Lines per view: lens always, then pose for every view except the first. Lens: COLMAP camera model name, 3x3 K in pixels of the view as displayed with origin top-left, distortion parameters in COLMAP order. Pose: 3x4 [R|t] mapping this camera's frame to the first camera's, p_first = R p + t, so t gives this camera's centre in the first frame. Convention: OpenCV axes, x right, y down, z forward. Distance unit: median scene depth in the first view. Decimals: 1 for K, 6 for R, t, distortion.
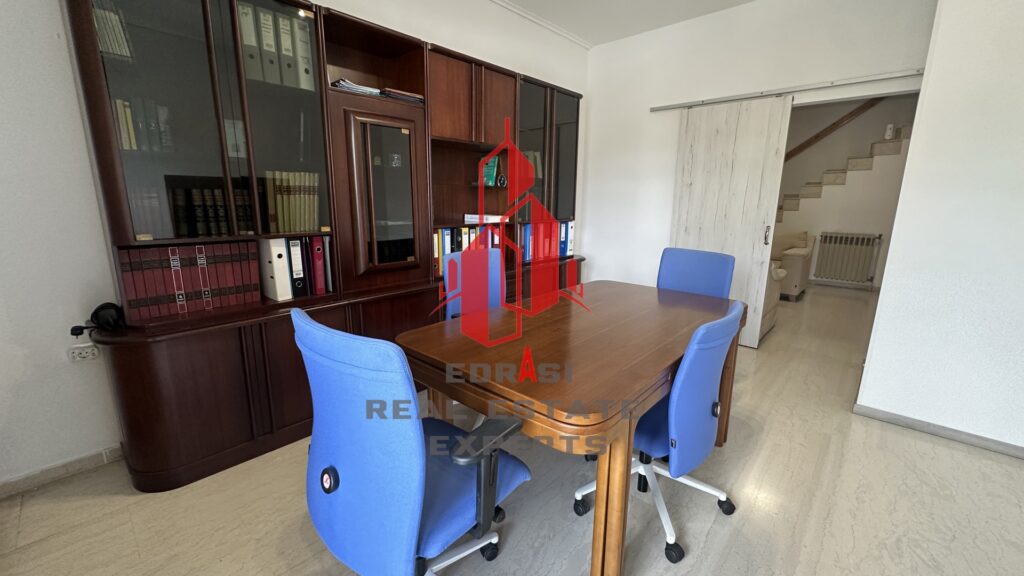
lens RADIAL K [[409.4, 0, 513.3], [0, 409.4, 284.5], [0, 0, 1]] dist [-0.003615, -0.000108]
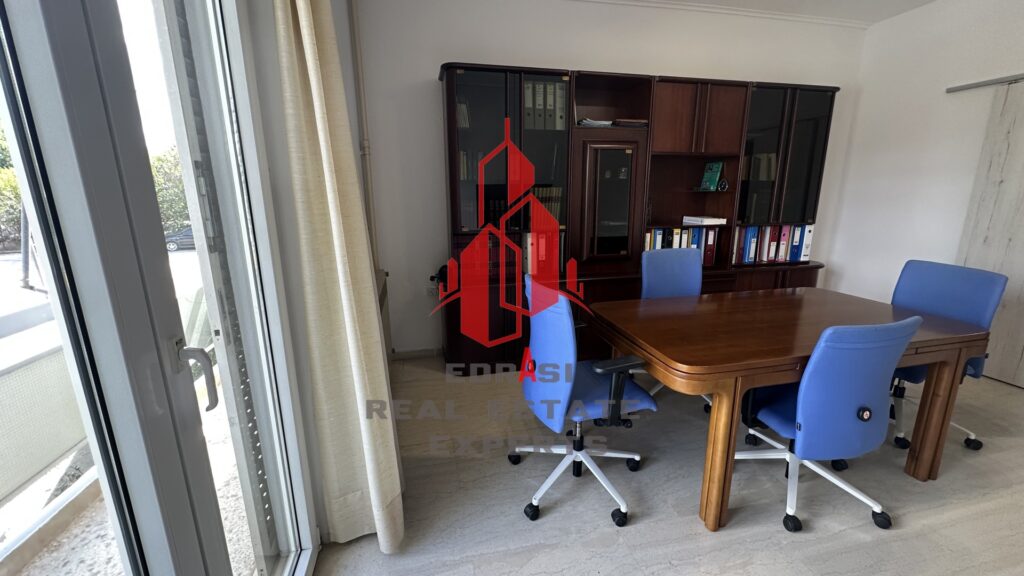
lens RADIAL K [[409.4, 0, 513.3], [0, 409.4, 284.5], [0, 0, 1]] dist [-0.003615, -0.000108]
pose [[0.823989, 0.111256, -0.555576, 0.161420], [-0.103296, 0.993597, 0.045769, 0.010989], [0.557111, 0.019675, 0.830205, -0.203372]]
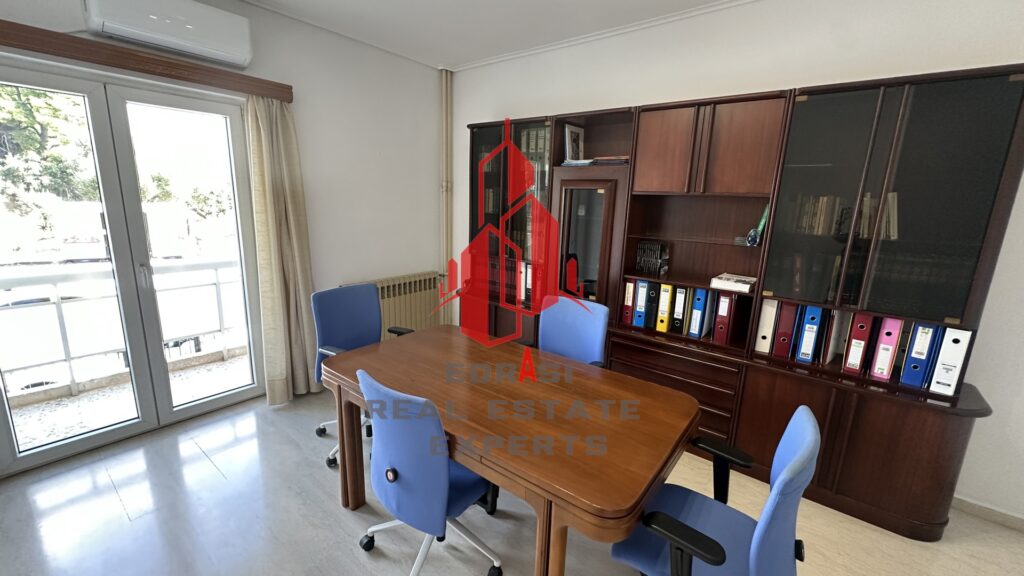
lens RADIAL K [[409.4, 0, 513.3], [0, 409.4, 284.5], [0, 0, 1]] dist [-0.003615, -0.000108]
pose [[0.075253, 0.198865, -0.977134, 0.778323], [-0.238720, 0.955010, 0.175977, -0.225954], [0.968168, 0.220019, 0.119340, 0.576123]]
